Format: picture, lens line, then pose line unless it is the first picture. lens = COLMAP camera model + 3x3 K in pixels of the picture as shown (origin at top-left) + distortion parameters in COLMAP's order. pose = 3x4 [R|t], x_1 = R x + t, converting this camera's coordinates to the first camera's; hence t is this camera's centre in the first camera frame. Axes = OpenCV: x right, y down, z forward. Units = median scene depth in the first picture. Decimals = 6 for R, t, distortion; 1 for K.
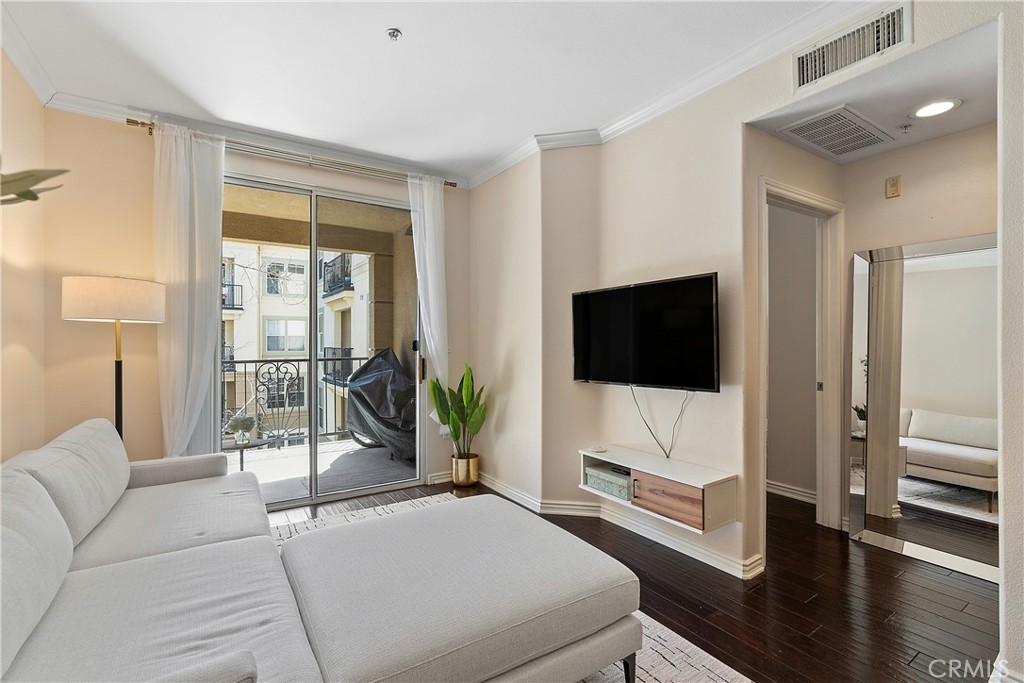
lens RADIAL K [[465.2, 0, 508.1], [0, 465.2, 343.4], [0, 0, 1]] dist [-0.008587, 0.002839]
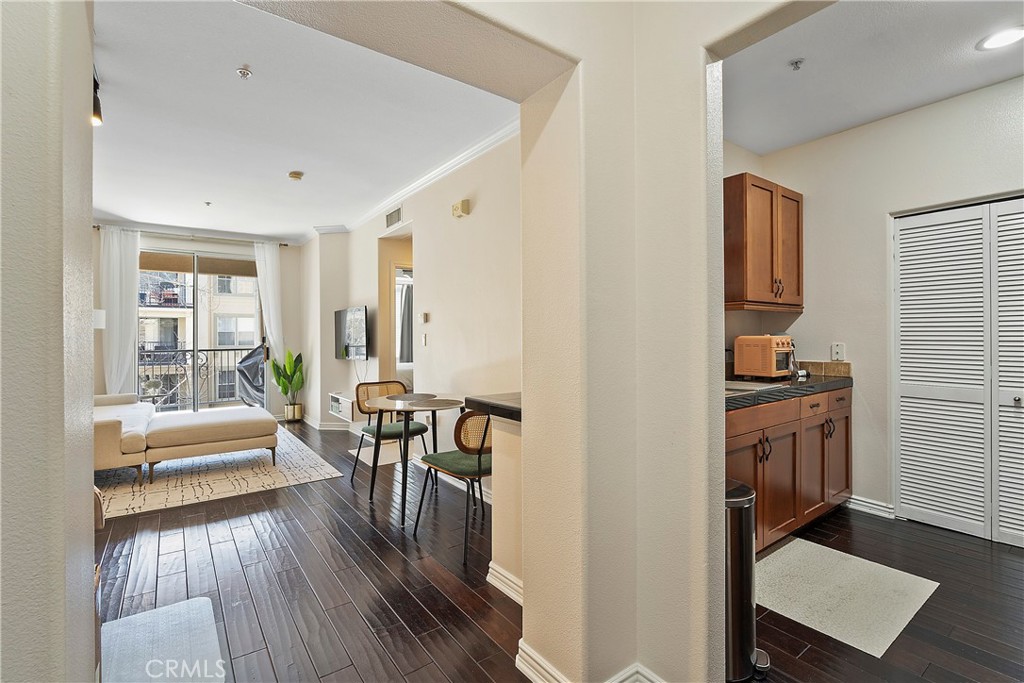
lens RADIAL K [[465.2, 0, 507.7], [0, 465.2, 338.2], [0, 0, 1]] dist [-0.008587, 0.002839]
pose [[0.998532, -0.004936, 0.053944, 0.431218], [0.004877, 0.999987, 0.001224, 0.000596], [-0.053949, -0.000959, 0.998543, -0.532496]]
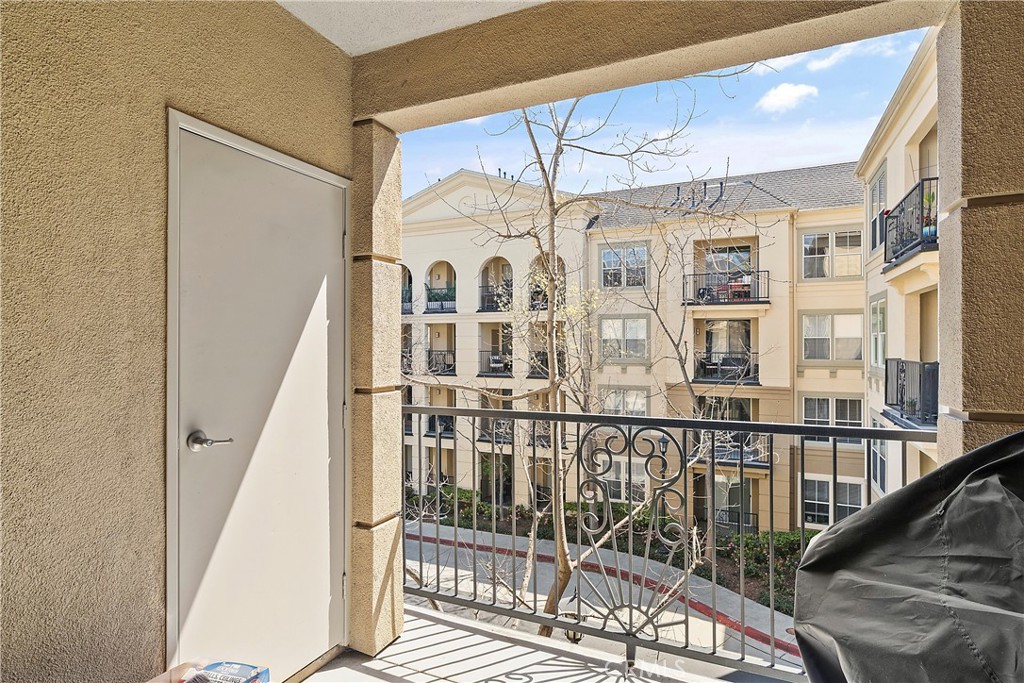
lens RADIAL K [[554.5, 0, 508.0], [0, 554.5, 342.6], [0, 0, 1]] dist [-0.003318, -0.002380]
pose [[0.533022, -0.003936, -0.846092, -0.185187], [-0.000566, 0.999987, -0.005009, -0.020558], [0.846101, 0.003149, 0.533013, 0.694157]]
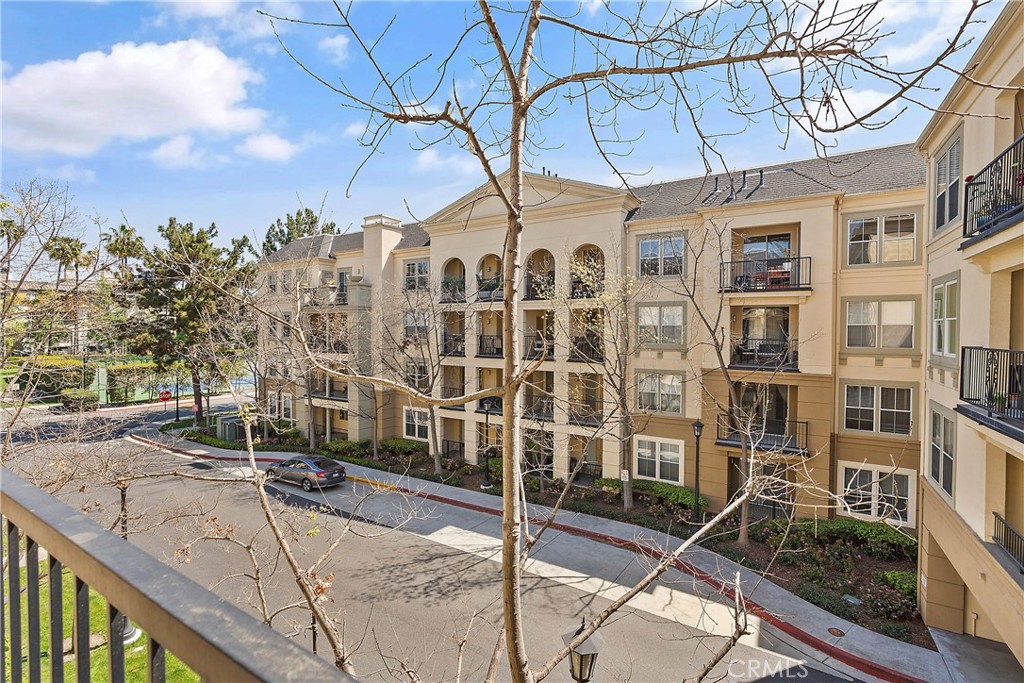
lens RADIAL K [[465.2, 0, 506.7], [0, 465.2, 339.0], [0, 0, 1]] dist [-0.008587, 0.002839]
pose [[0.426977, 0.016462, -0.904113, -0.445119], [-0.007094, 0.999864, 0.014855, -0.009773], [0.904235, 0.000071, 0.427035, 0.987775]]
